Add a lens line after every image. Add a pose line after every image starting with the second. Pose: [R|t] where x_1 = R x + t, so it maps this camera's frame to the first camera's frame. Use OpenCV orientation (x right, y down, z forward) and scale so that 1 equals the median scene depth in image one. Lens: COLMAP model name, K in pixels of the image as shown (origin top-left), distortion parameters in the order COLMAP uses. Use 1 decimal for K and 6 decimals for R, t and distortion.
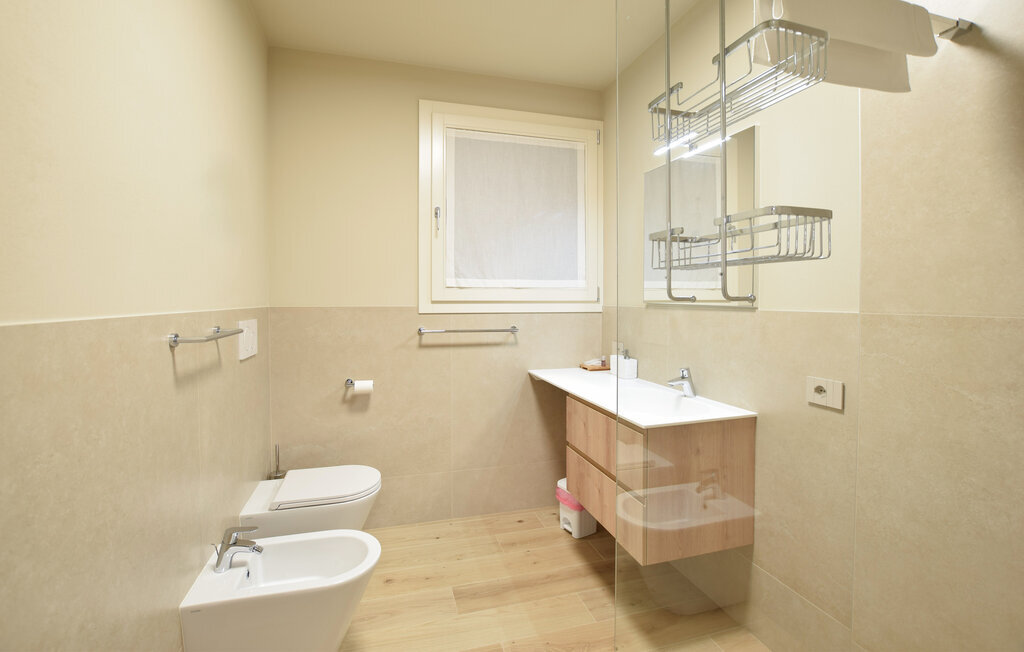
lens RADIAL K [[452.7, 0, 509.6], [0, 452.7, 306.7], [0, 0, 1]] dist [-0.031603, -0.000575]
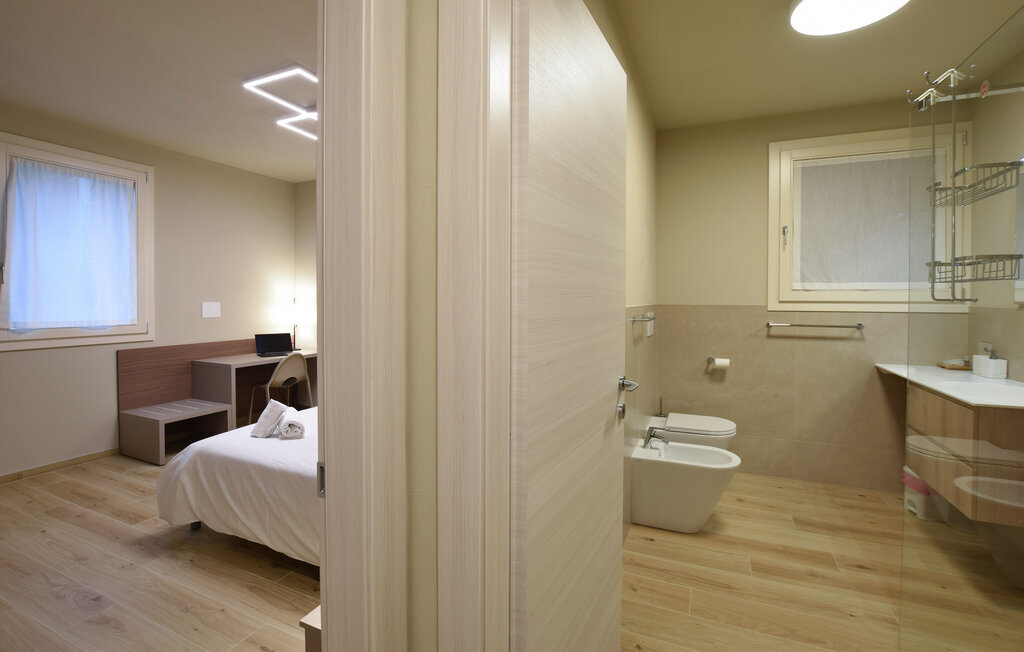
lens RADIAL K [[452.7, 0, 509.6], [0, 452.7, 306.7], [0, 0, 1]] dist [-0.031603, -0.000575]
pose [[0.764936, 0.012609, -0.643983, 0.056698], [-0.012911, 0.999908, 0.004242, 0.007803], [0.643977, 0.005070, 0.765028, -0.441499]]
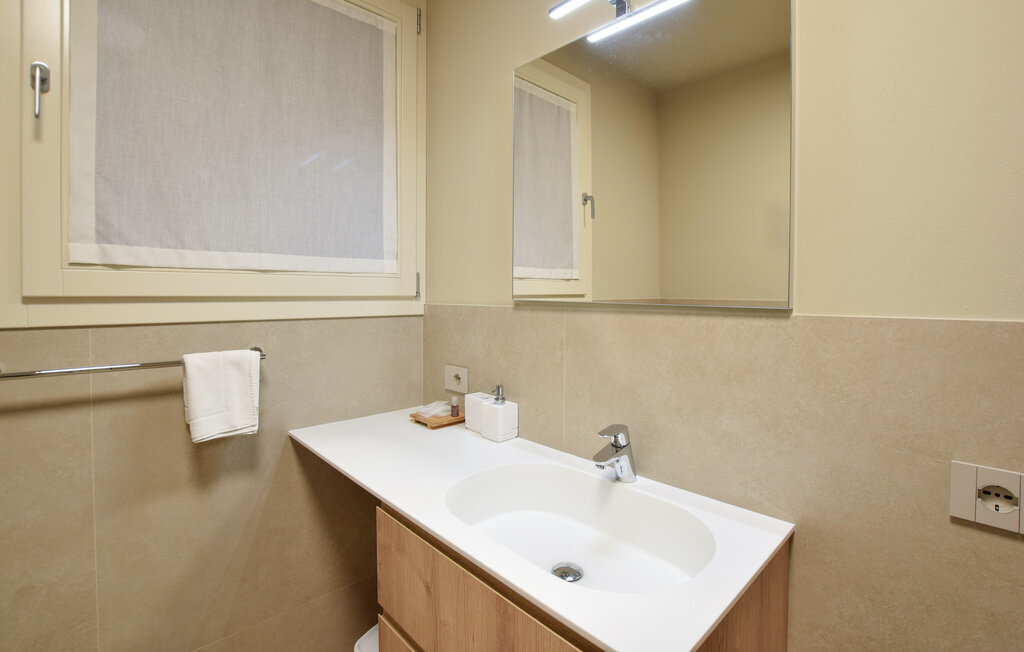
lens RADIAL K [[442.4, 0, 515.8], [0, 442.4, 299.4], [0, 0, 1]] dist [-0.030158, -0.000127]
pose [[0.812745, -0.007411, 0.582572, -0.037700], [-0.000352, 0.999913, 0.013212, -0.016137], [-0.582619, -0.010943, 0.812672, 0.453197]]
